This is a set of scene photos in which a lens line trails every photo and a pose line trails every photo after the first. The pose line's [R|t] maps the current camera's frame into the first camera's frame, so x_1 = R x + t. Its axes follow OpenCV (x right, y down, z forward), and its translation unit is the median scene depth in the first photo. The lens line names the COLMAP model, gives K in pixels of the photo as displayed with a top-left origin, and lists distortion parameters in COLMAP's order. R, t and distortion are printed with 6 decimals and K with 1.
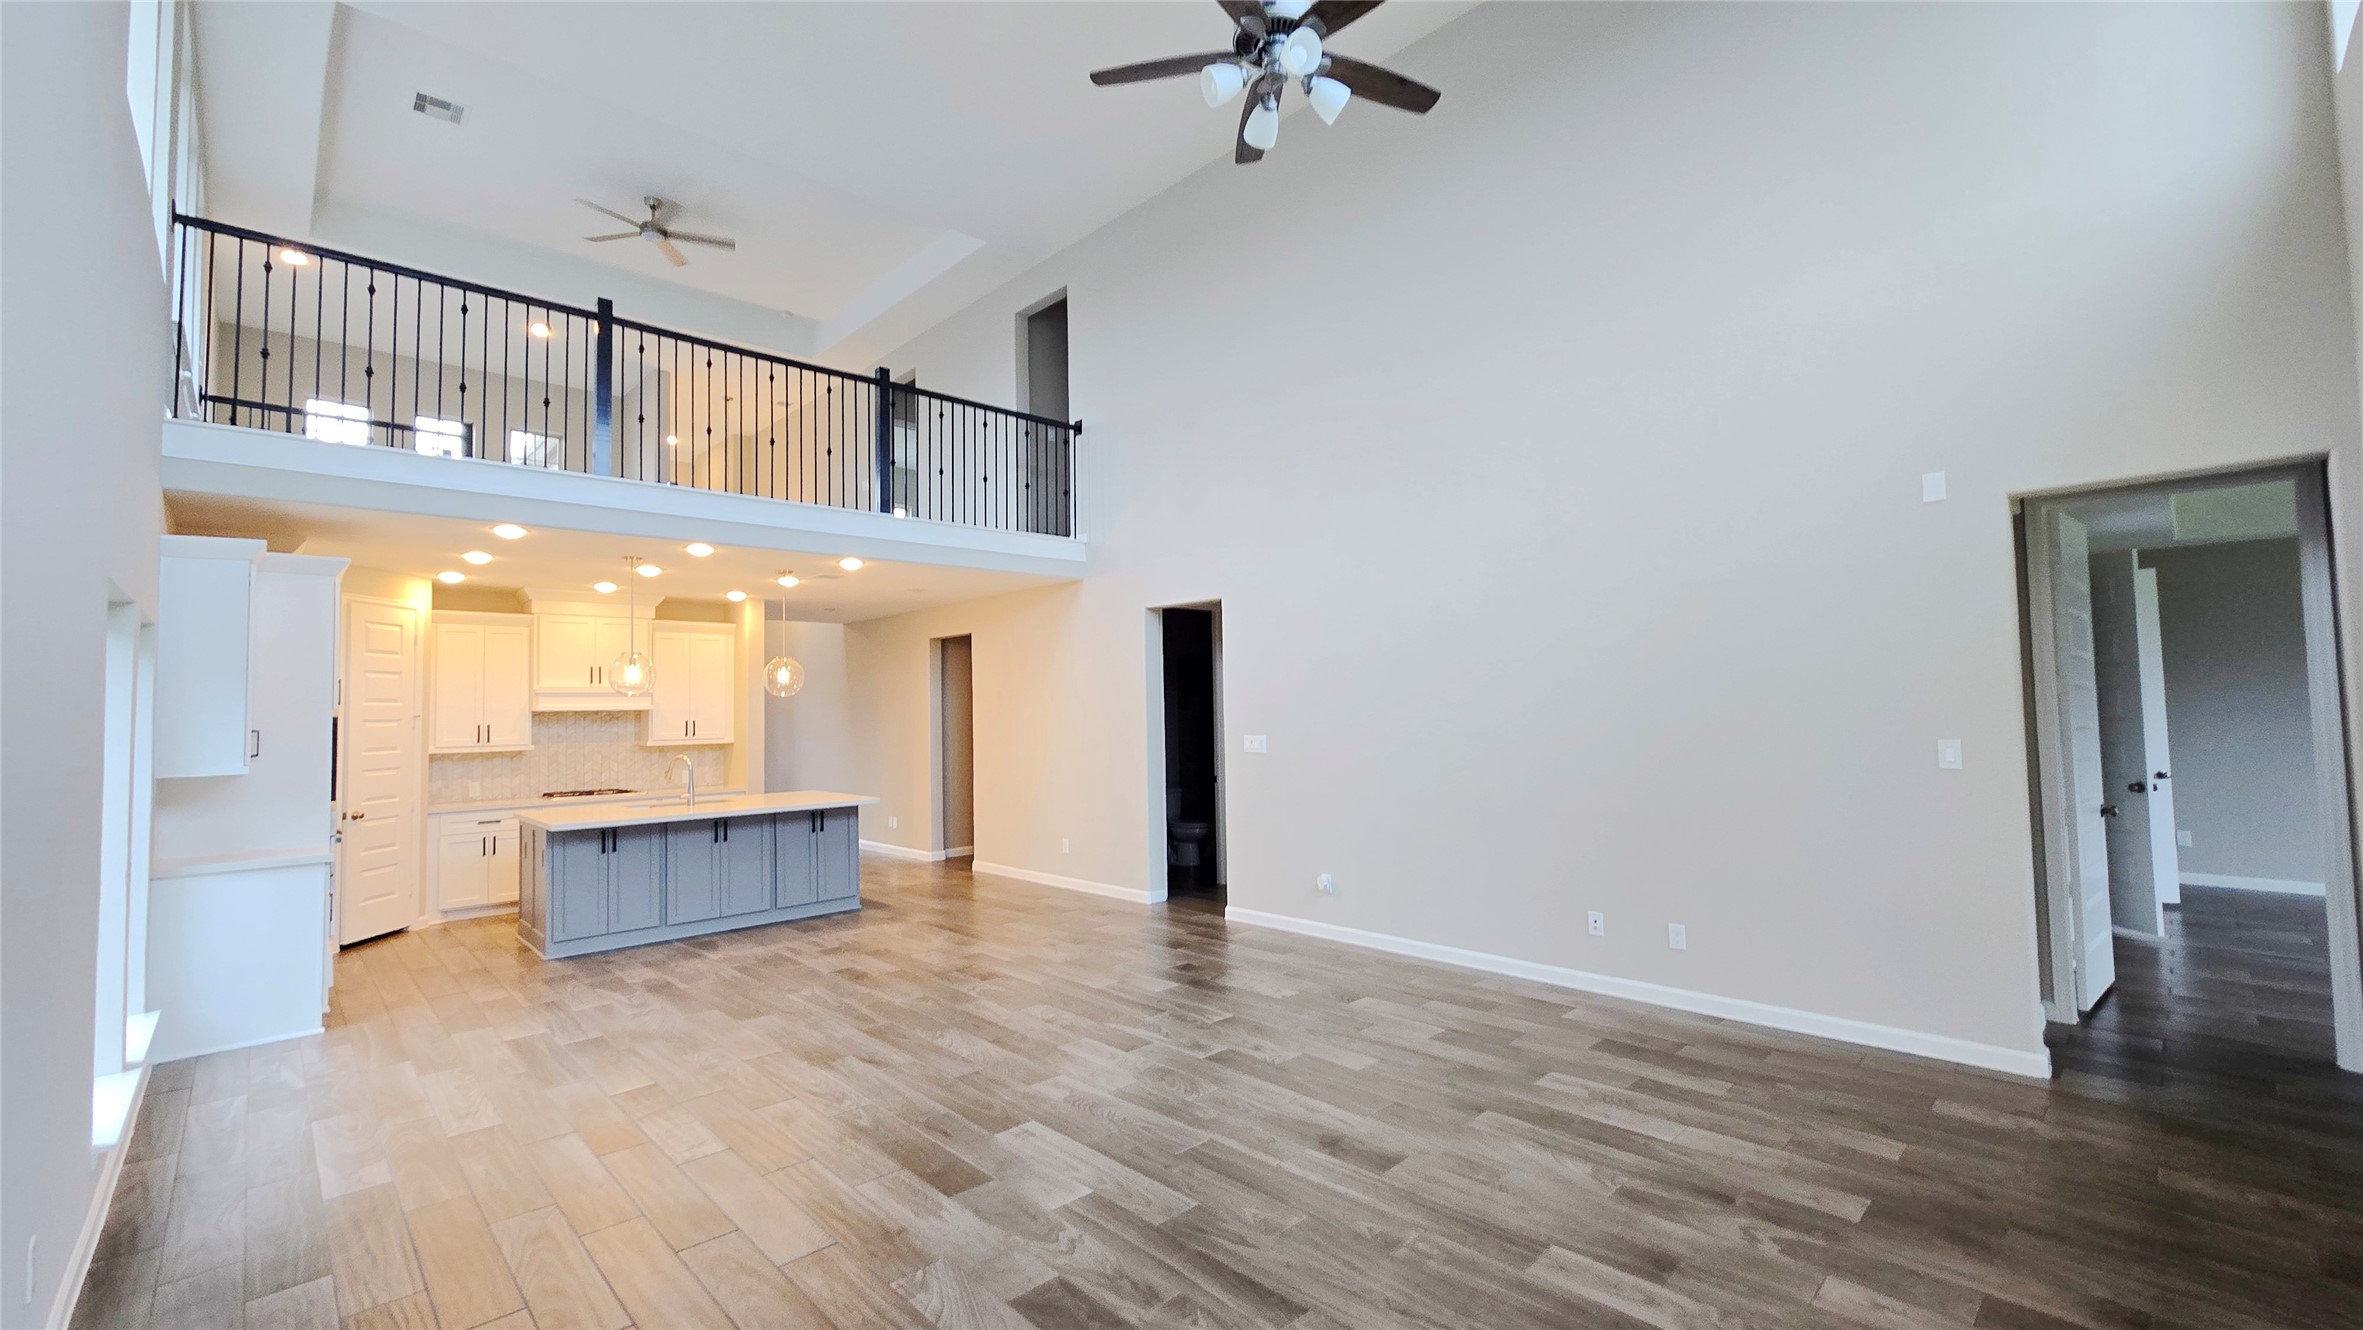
lens RADIAL K [[965.1, 0, 1199.2], [0, 965.1, 666.3], [0, 0, 1]] dist [0.001568, 0.000269]
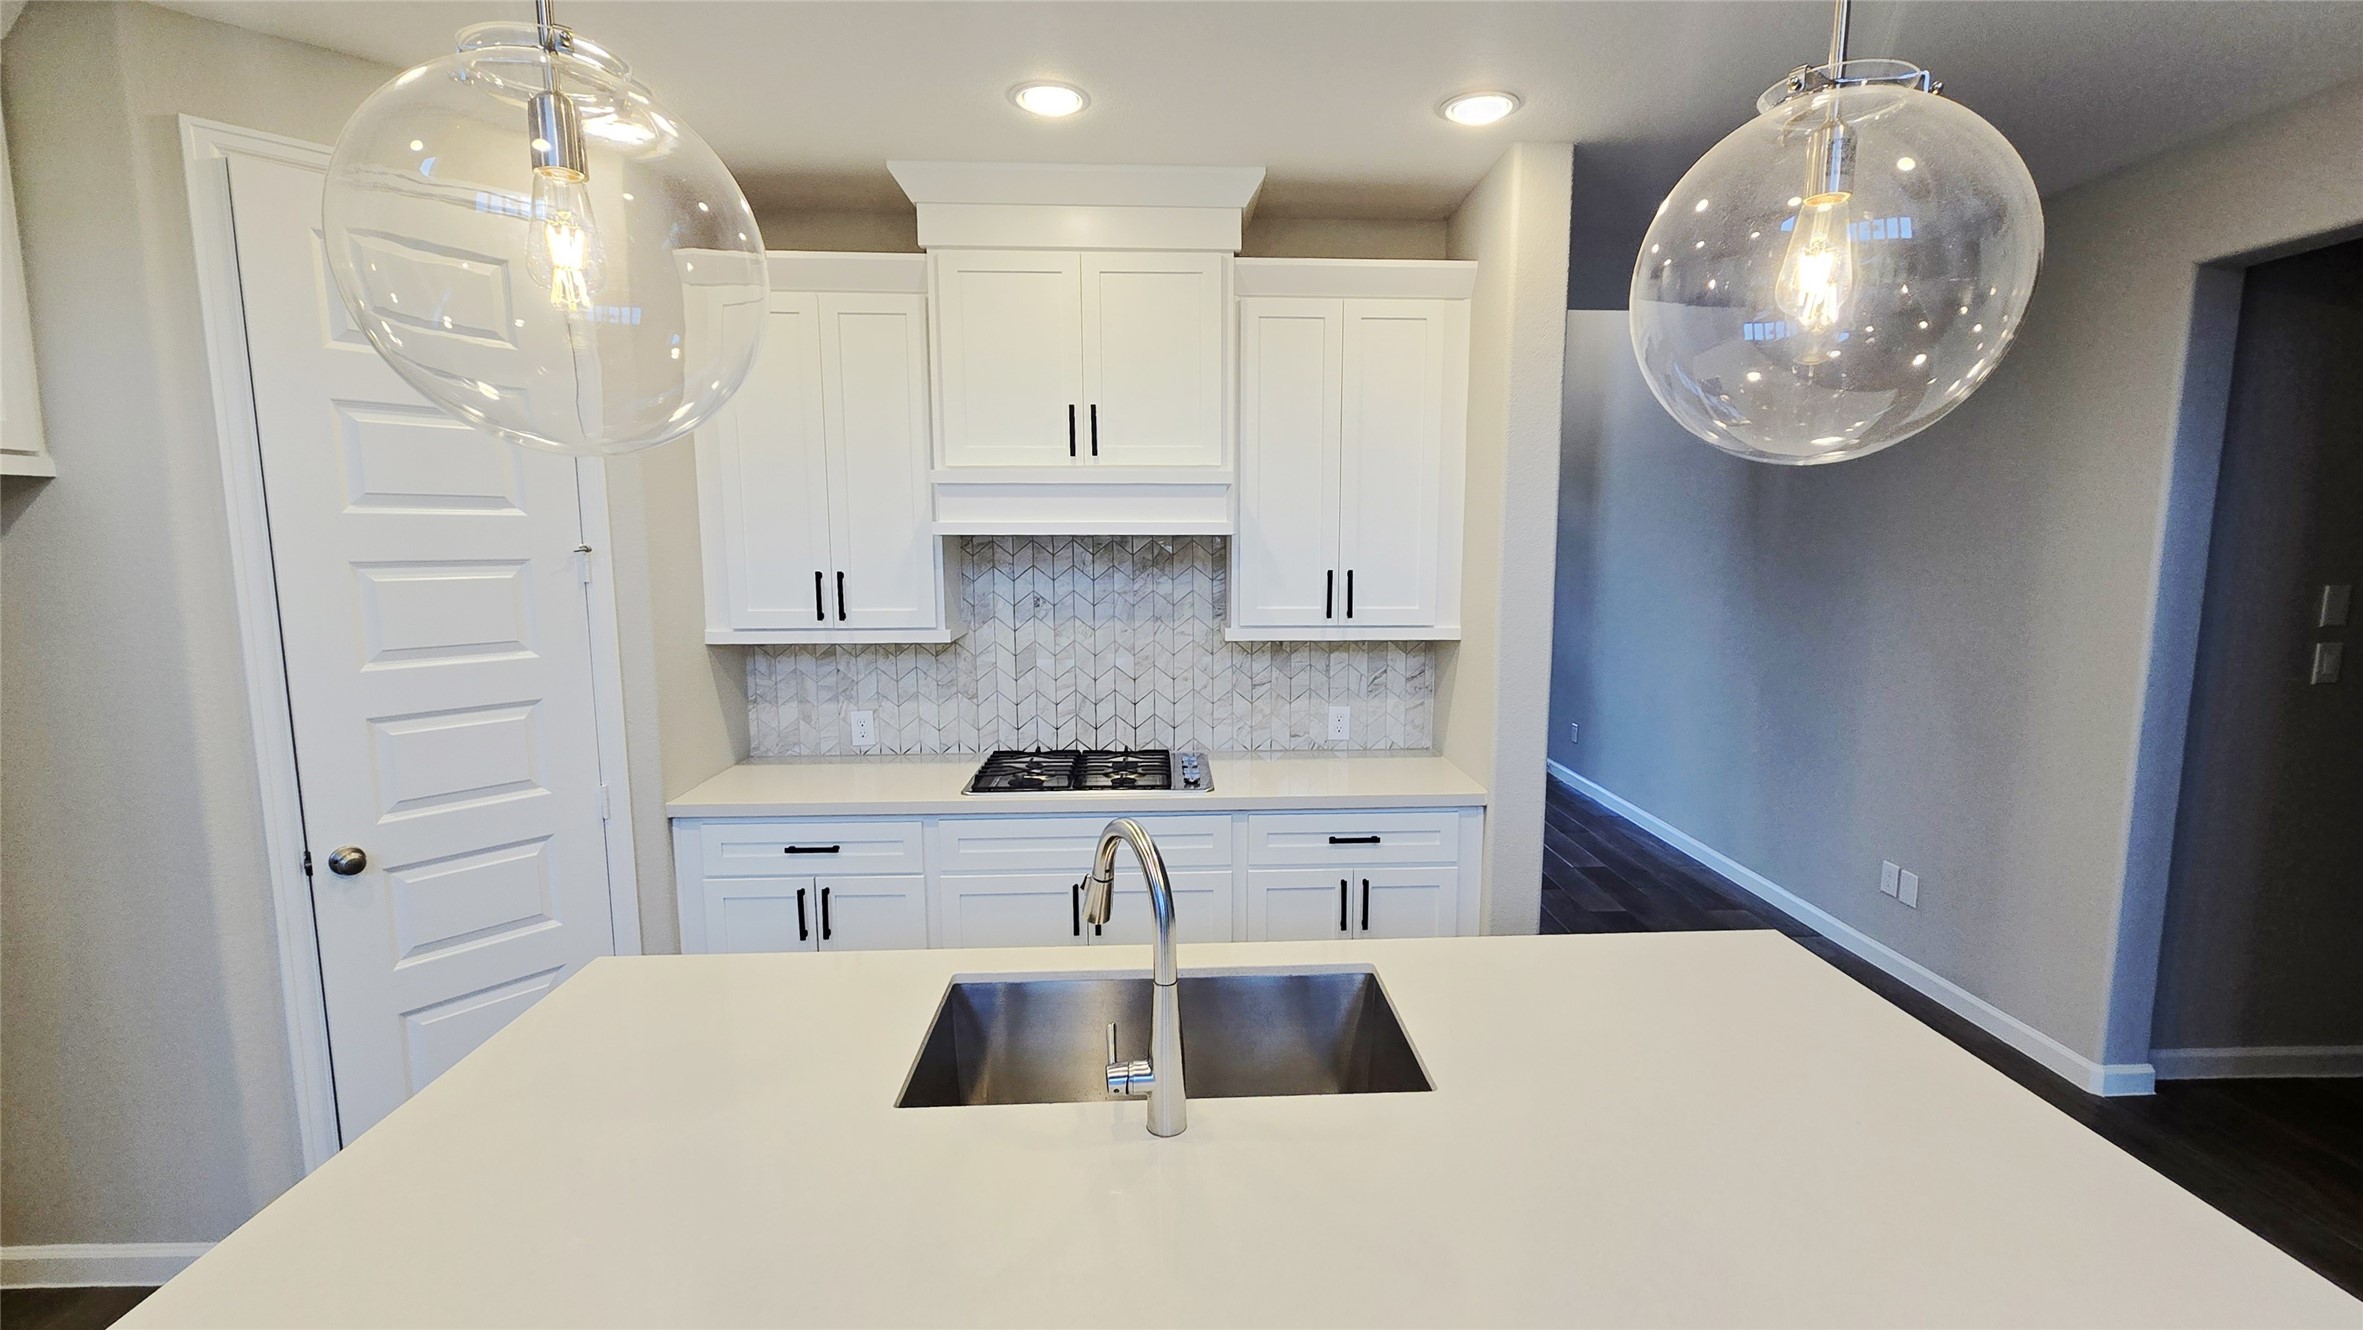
lens RADIAL K [[1009.6, 0, 1209.0], [0, 1009.6, 665.1], [0, 0, 1]] dist [0.000366, 0.000304]
pose [[0.752106, 0.102726, -0.650987, -0.366294], [0.015732, 0.984697, 0.173561, 0.030054], [0.658854, -0.140778, 0.738981, 0.783130]]
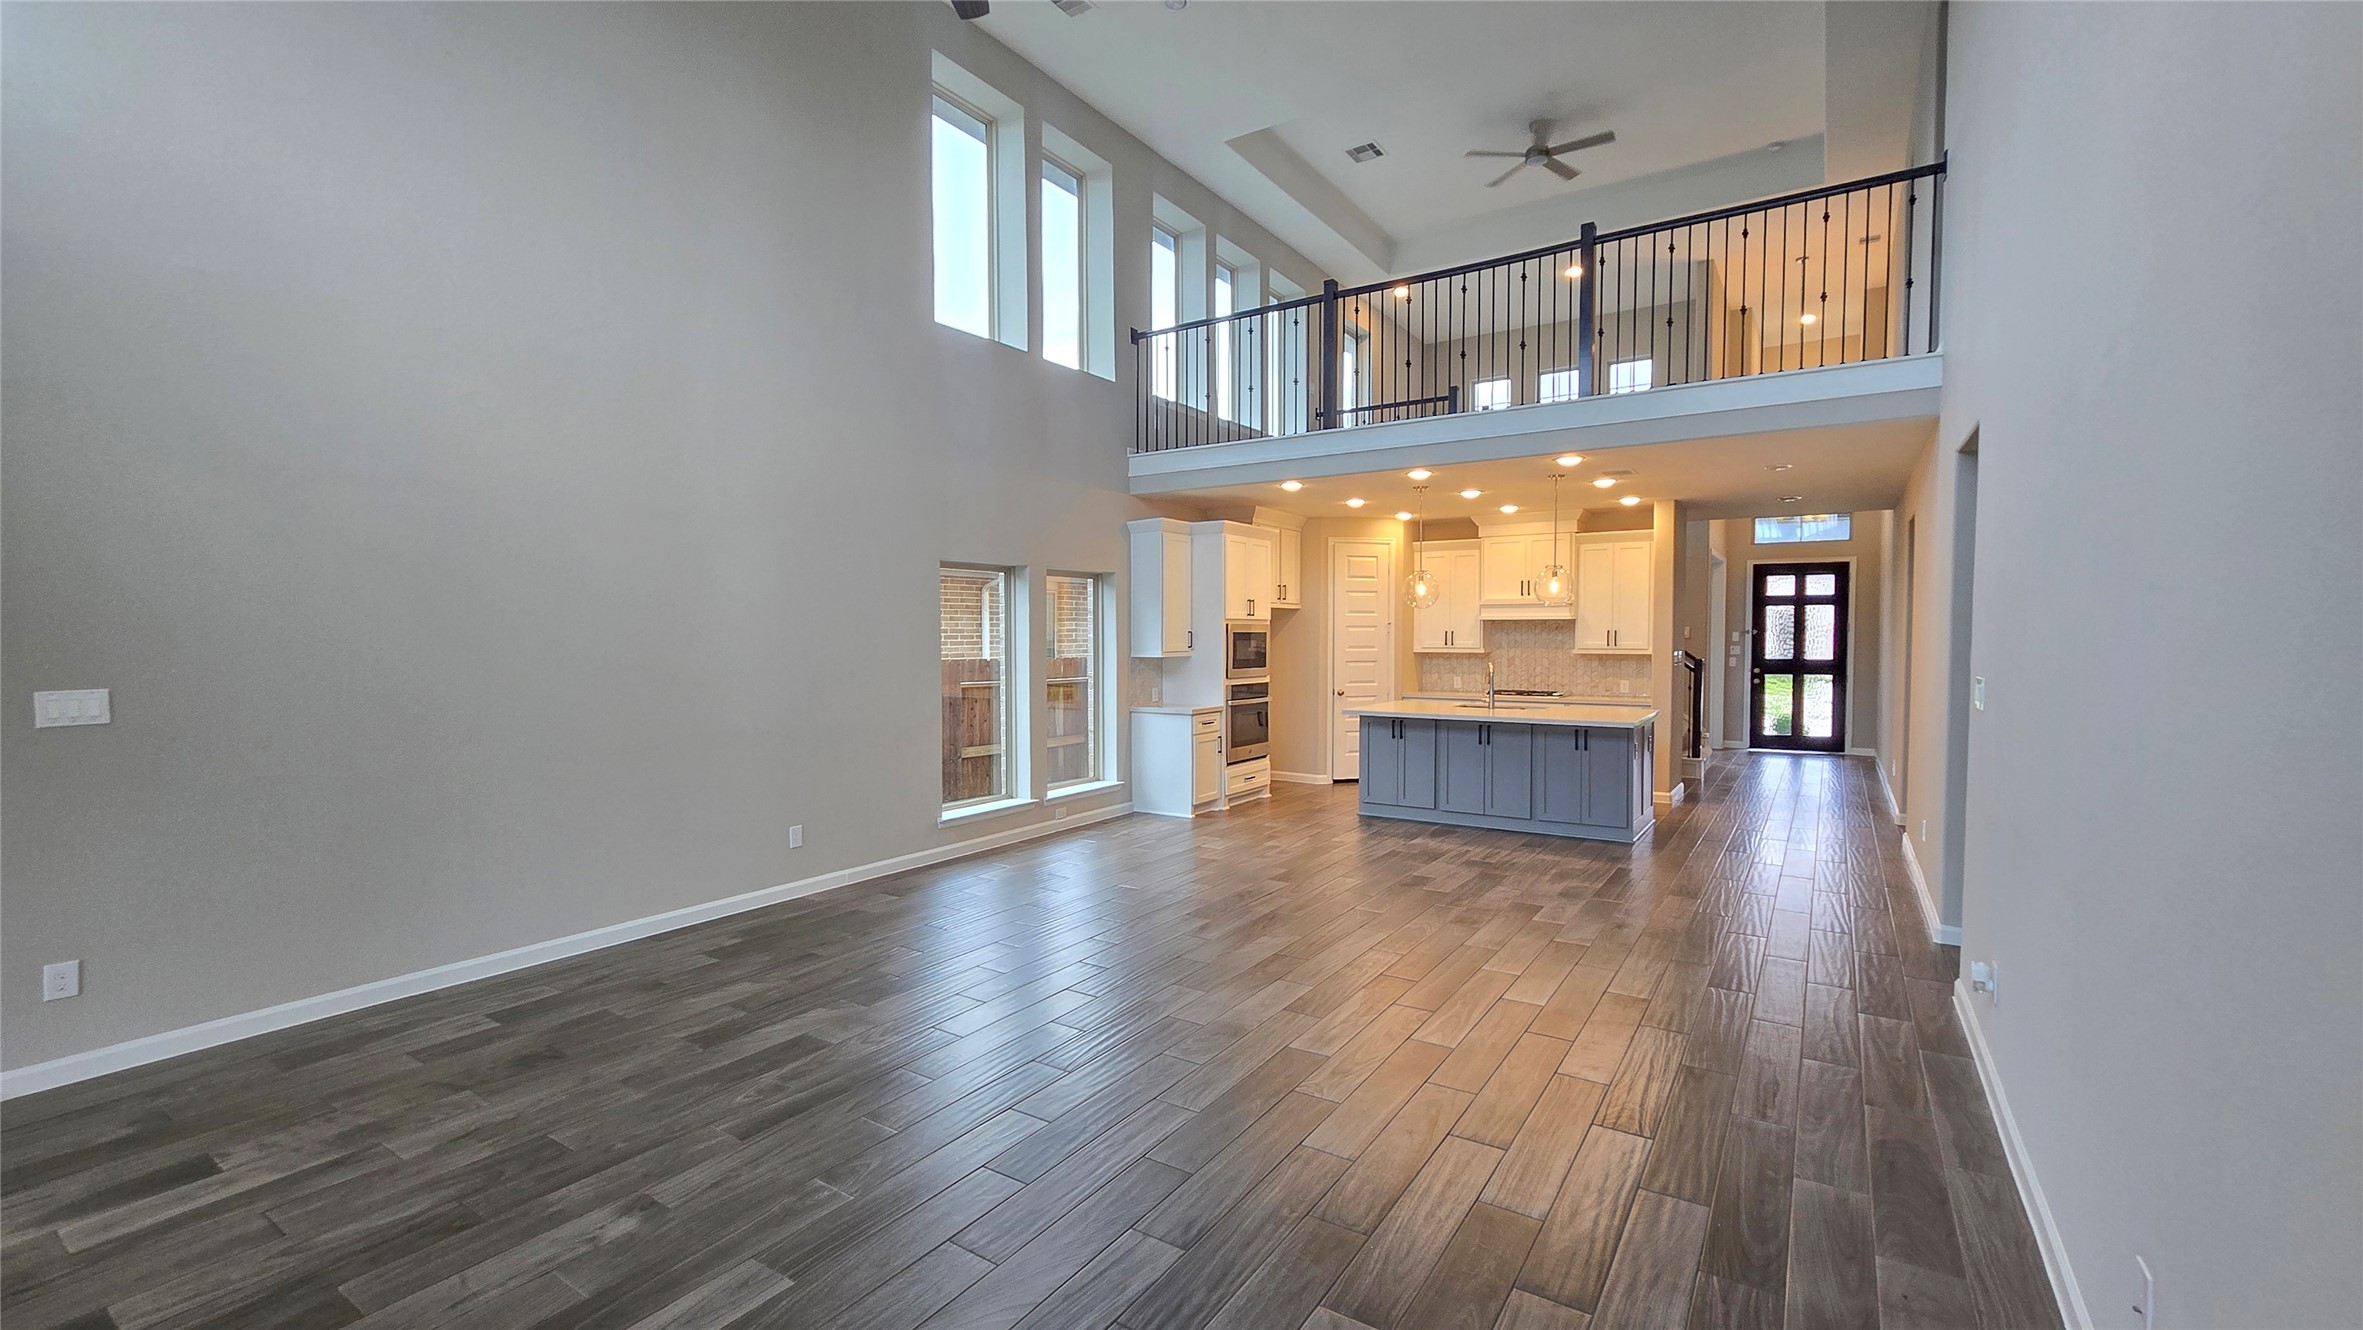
lens RADIAL K [[976.5, 0, 1193.8], [0, 976.5, 672.2], [0, 0, 1]] dist [0.009696, 0.000121]
pose [[0.218474, 0.058743, -0.974073, 0.408817], [0.043194, 0.996626, 0.069791, 0.010778], [0.974886, -0.057322, 0.215200, 0.392236]]
